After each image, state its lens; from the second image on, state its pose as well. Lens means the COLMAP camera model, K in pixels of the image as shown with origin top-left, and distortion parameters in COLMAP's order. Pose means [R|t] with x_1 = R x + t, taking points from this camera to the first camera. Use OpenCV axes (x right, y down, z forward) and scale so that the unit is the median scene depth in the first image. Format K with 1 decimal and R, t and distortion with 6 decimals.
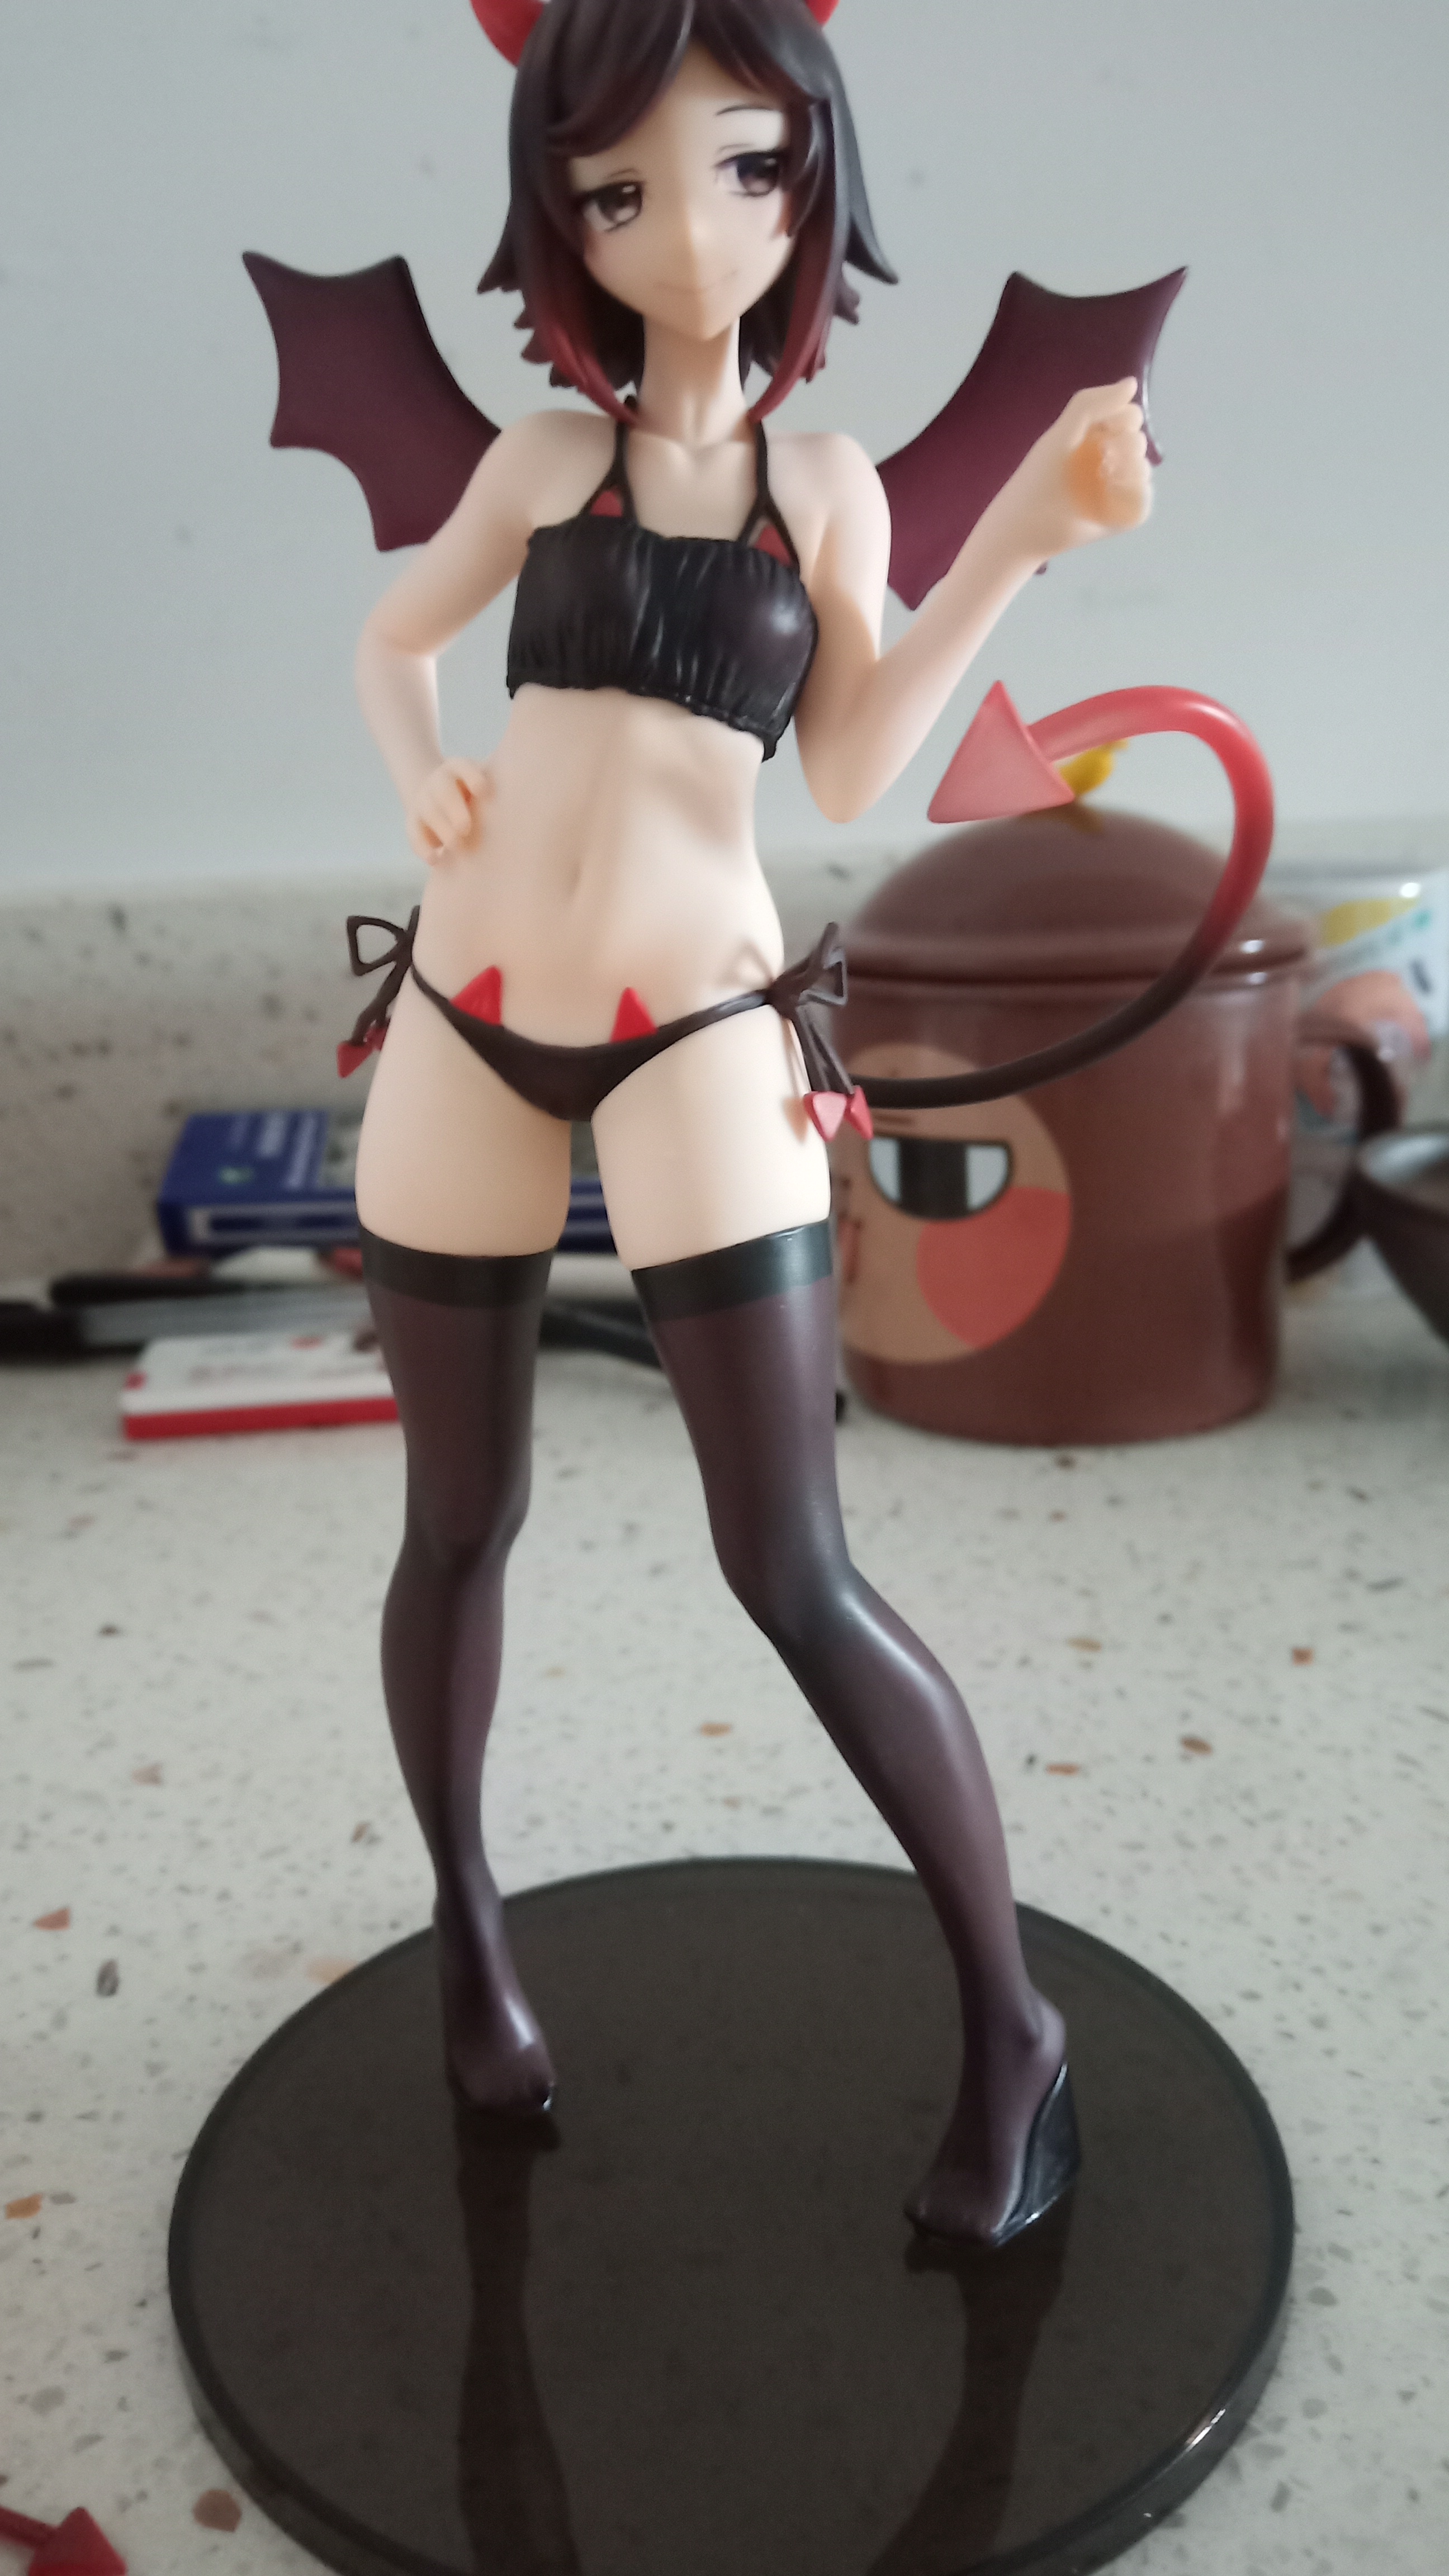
lens RADIAL K [[1884.7, 0, 724.5], [0, 1884.7, 1288.0], [0, 0, 1]] dist [0.000008, -0.064839]
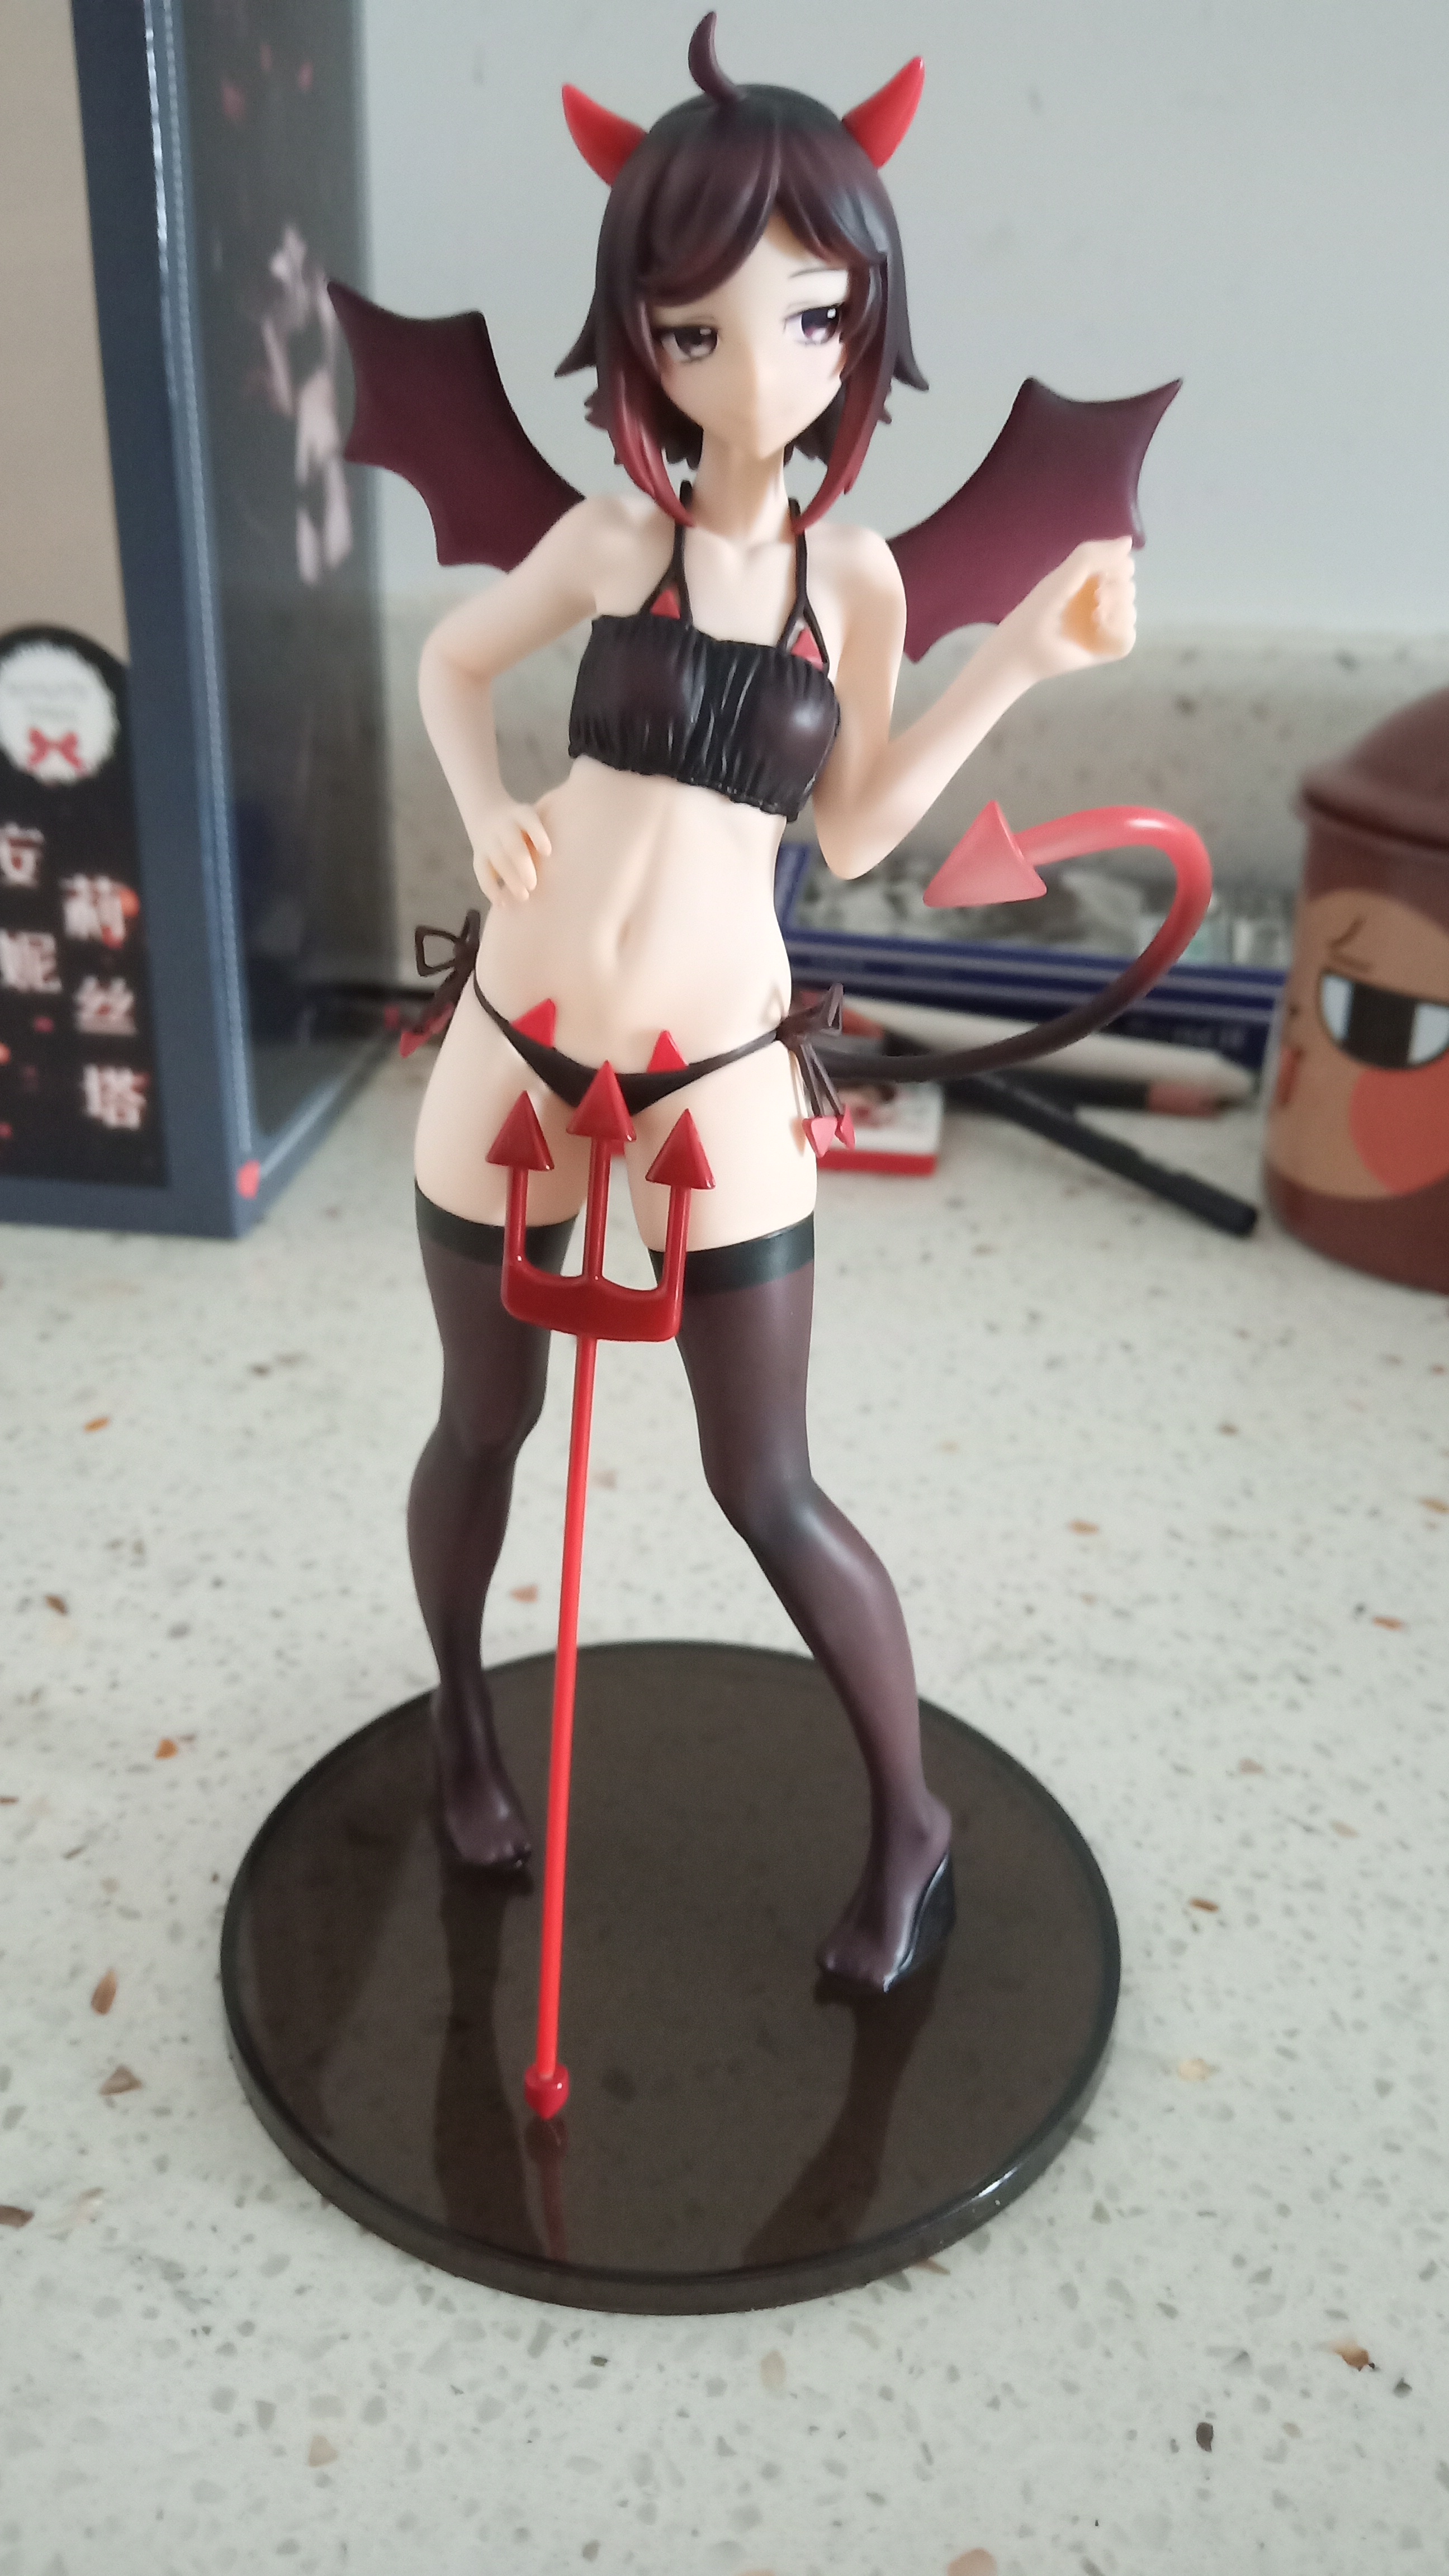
lens RADIAL K [[1884.7, 0, 724.5], [0, 1884.7, 1288.0], [0, 0, 1]] dist [0.000008, -0.064839]
pose [[0.996778, 0.042806, 0.067835, -0.085104], [-0.053402, 0.985178, 0.163011, -0.190118], [-0.059852, -0.166108, 0.984290, -0.193854]]
